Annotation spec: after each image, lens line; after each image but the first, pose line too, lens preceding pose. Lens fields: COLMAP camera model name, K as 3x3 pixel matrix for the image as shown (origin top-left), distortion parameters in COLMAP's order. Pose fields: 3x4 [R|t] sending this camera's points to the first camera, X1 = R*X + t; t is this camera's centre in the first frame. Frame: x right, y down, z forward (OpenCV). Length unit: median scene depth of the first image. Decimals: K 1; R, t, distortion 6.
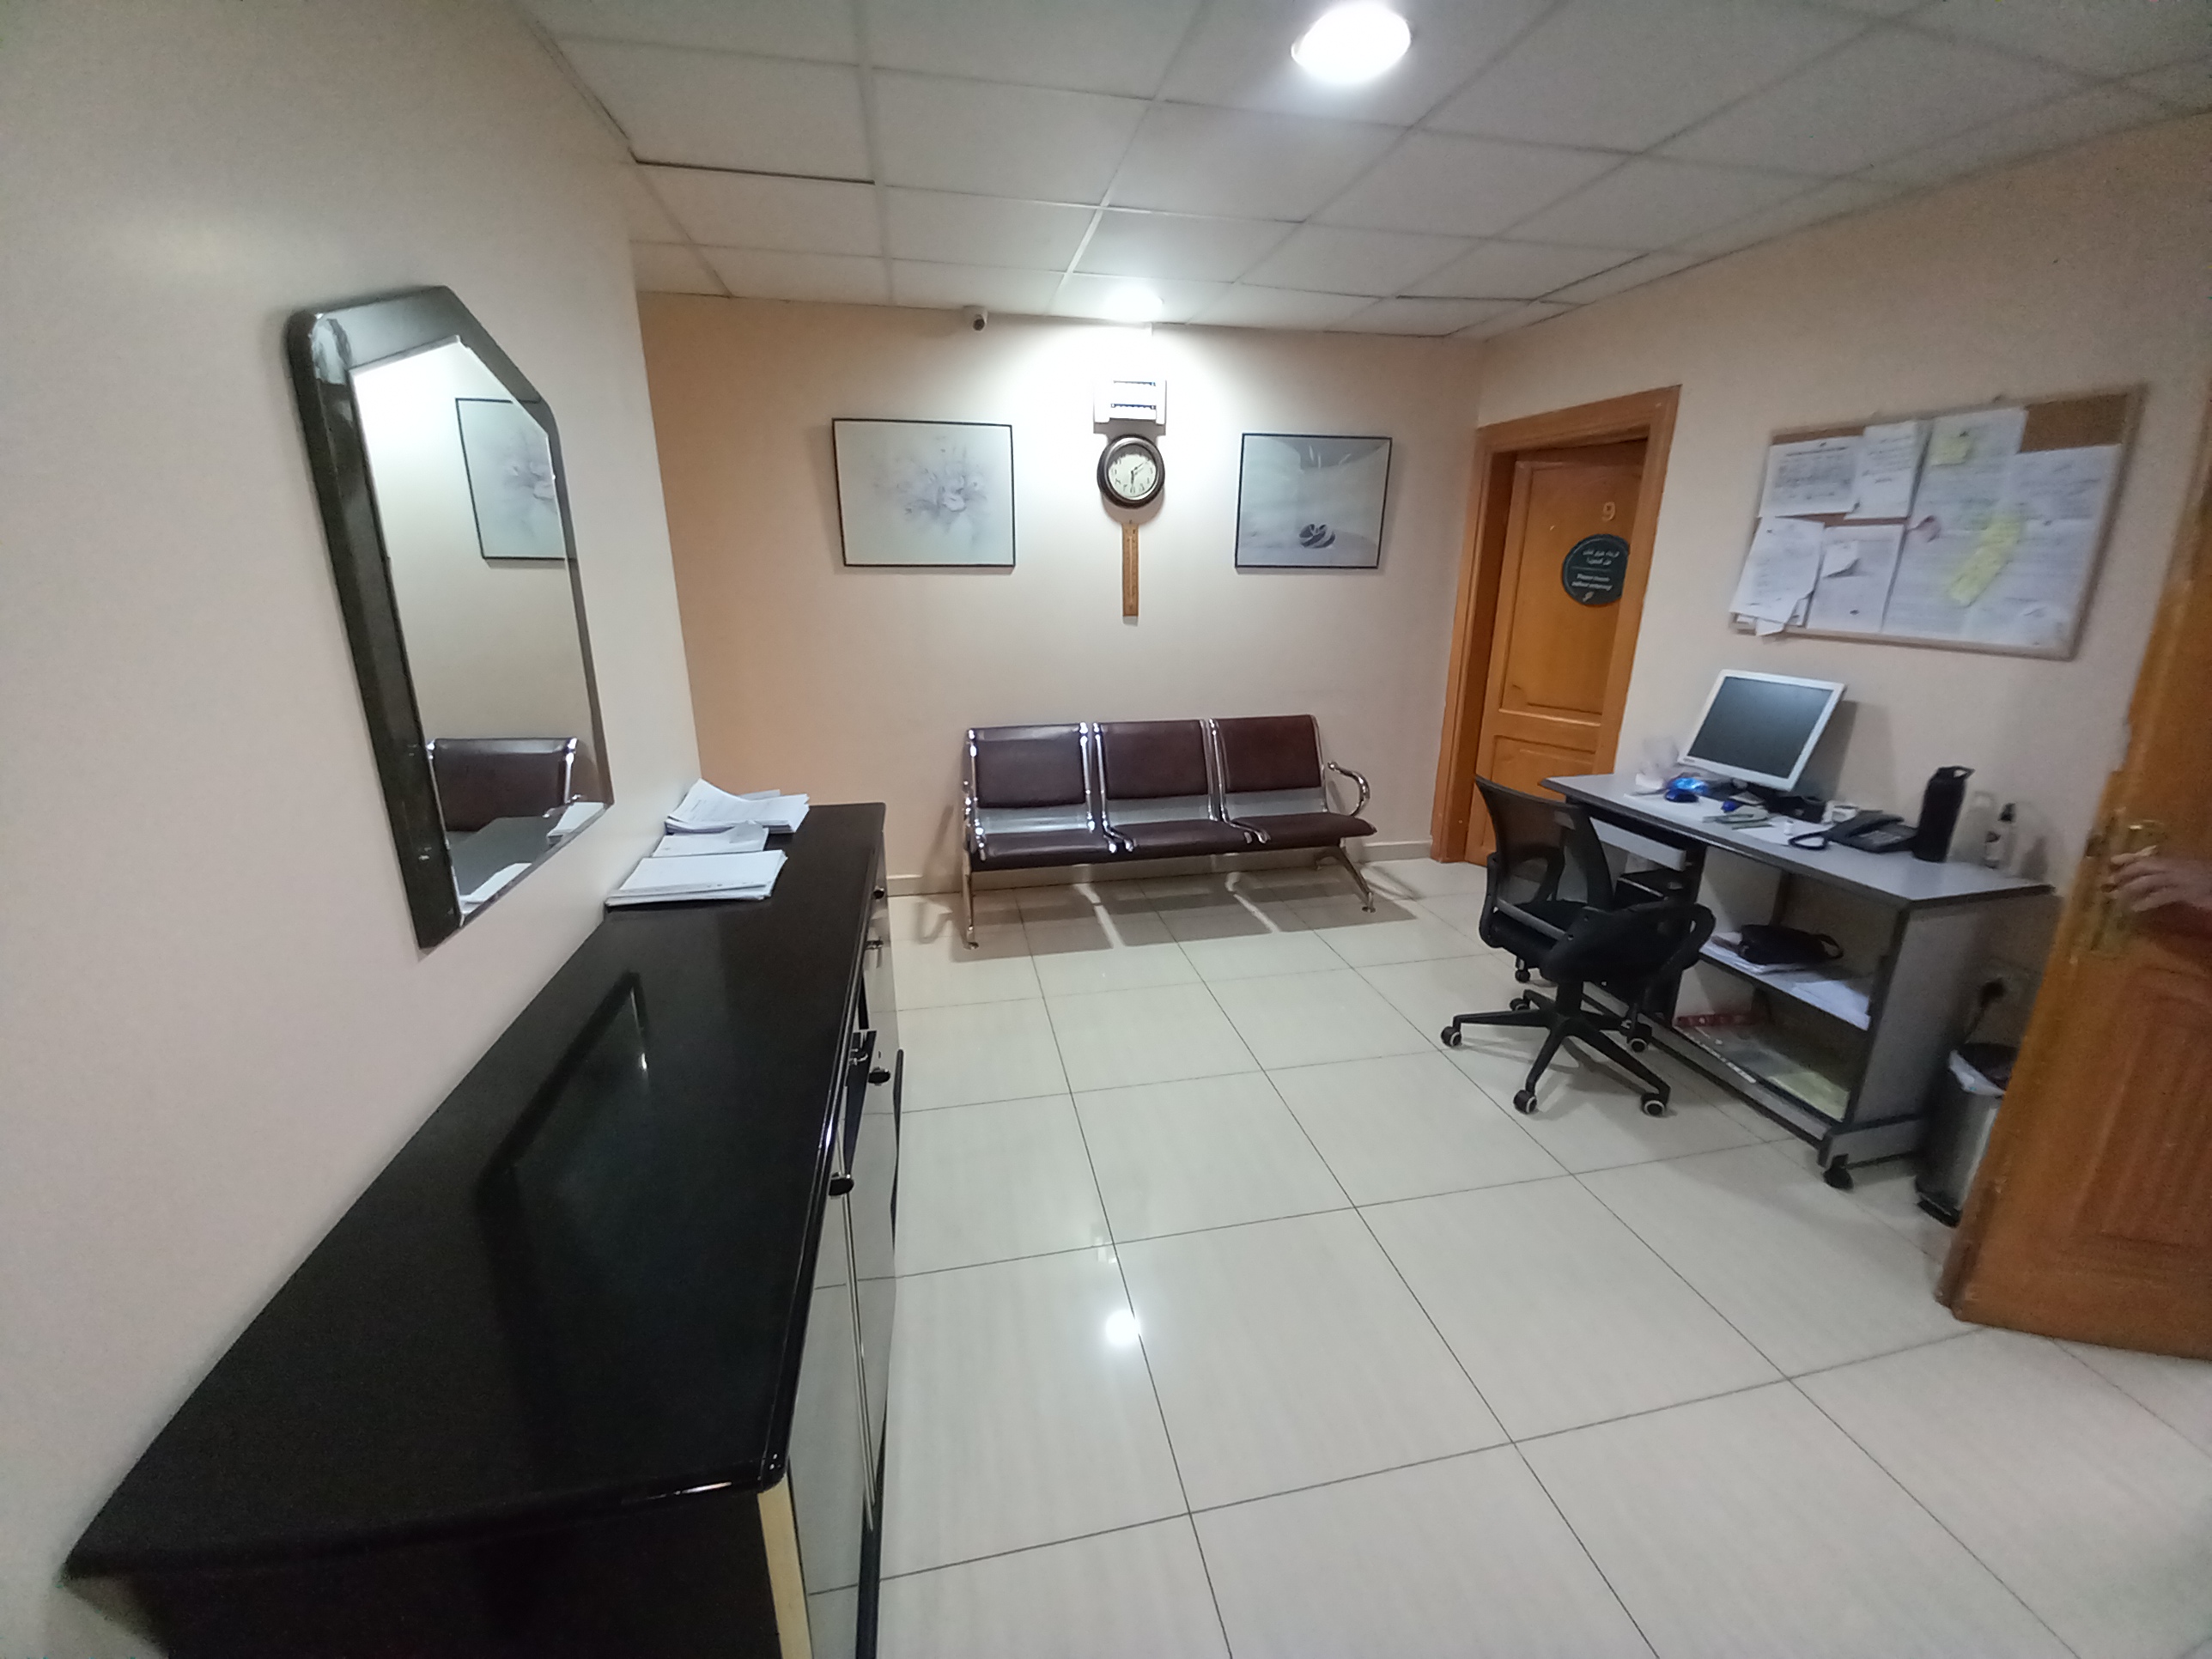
lens RADIAL K [[894.2, 0, 1110.1], [0, 894.2, 838.7], [0, 0, 1]] dist [-0.000982, -0.000581]
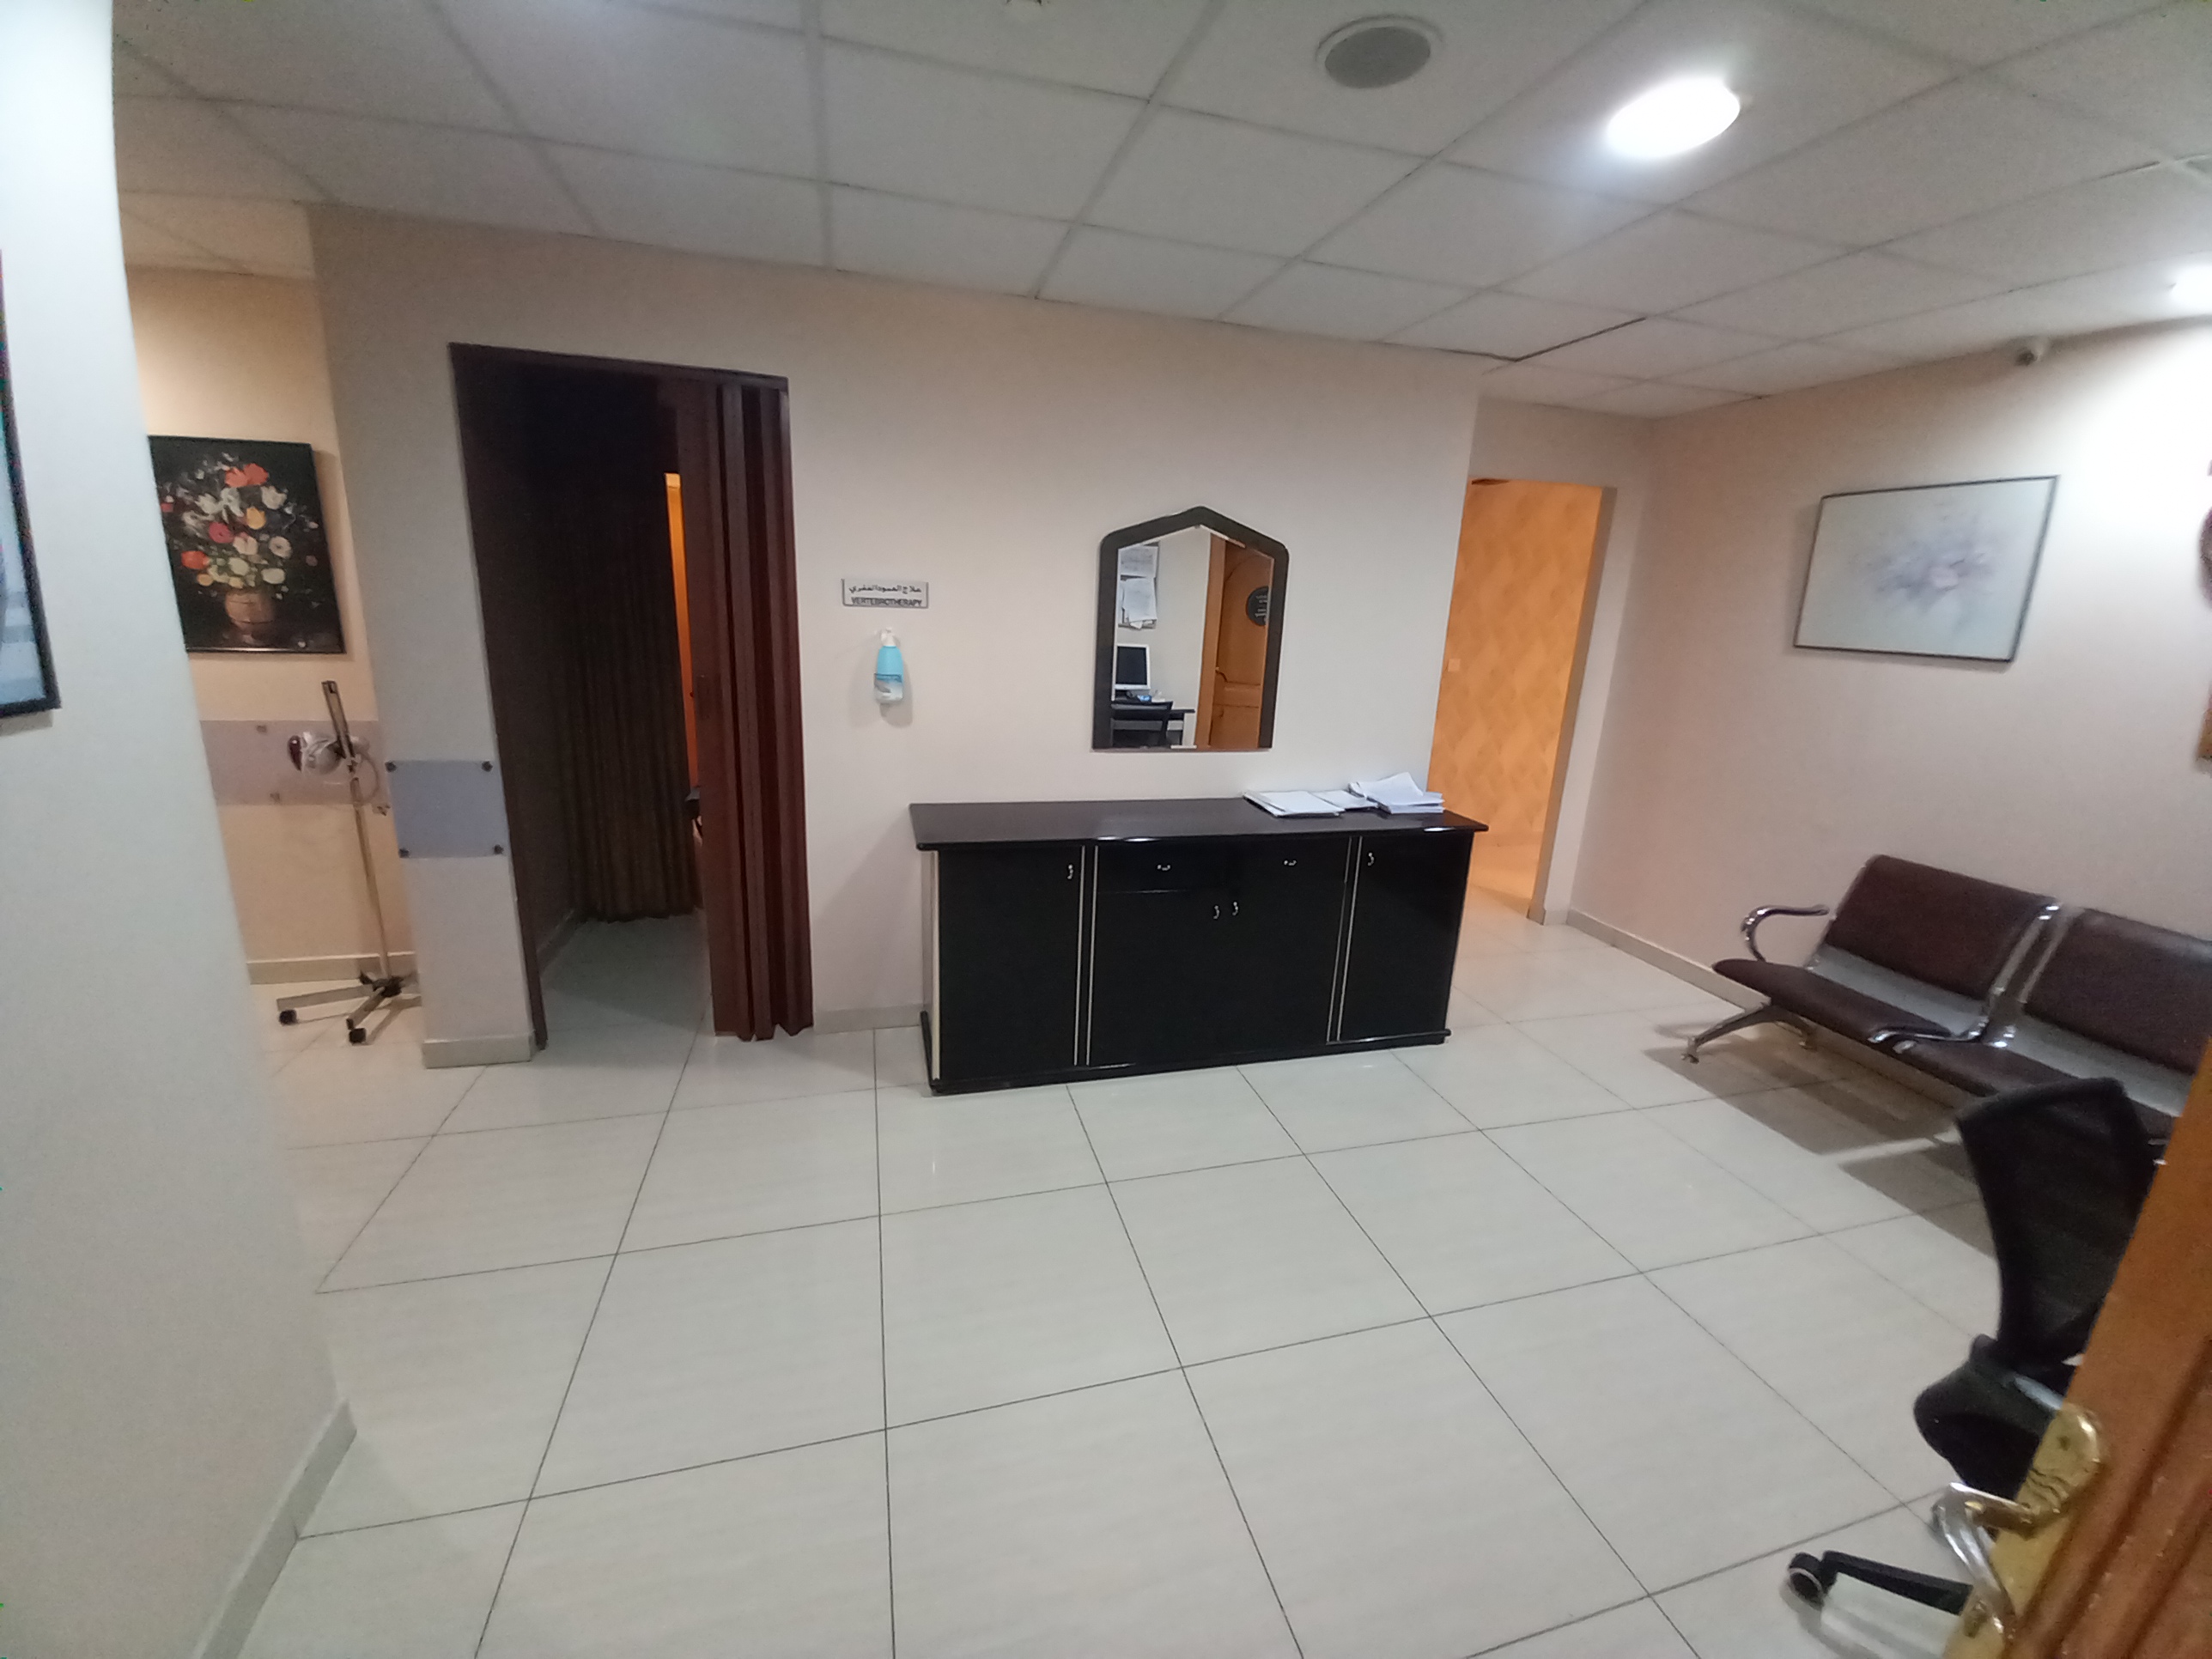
lens RADIAL K [[894.2, 0, 1109.1], [0, 894.2, 825.9], [0, 0, 1]] dist [-0.000982, -0.000581]
pose [[0.064845, 0.244493, -0.967481, 0.615369], [-0.372188, 0.905488, 0.203881, -0.056371], [0.925889, 0.346864, 0.149713, 0.255434]]
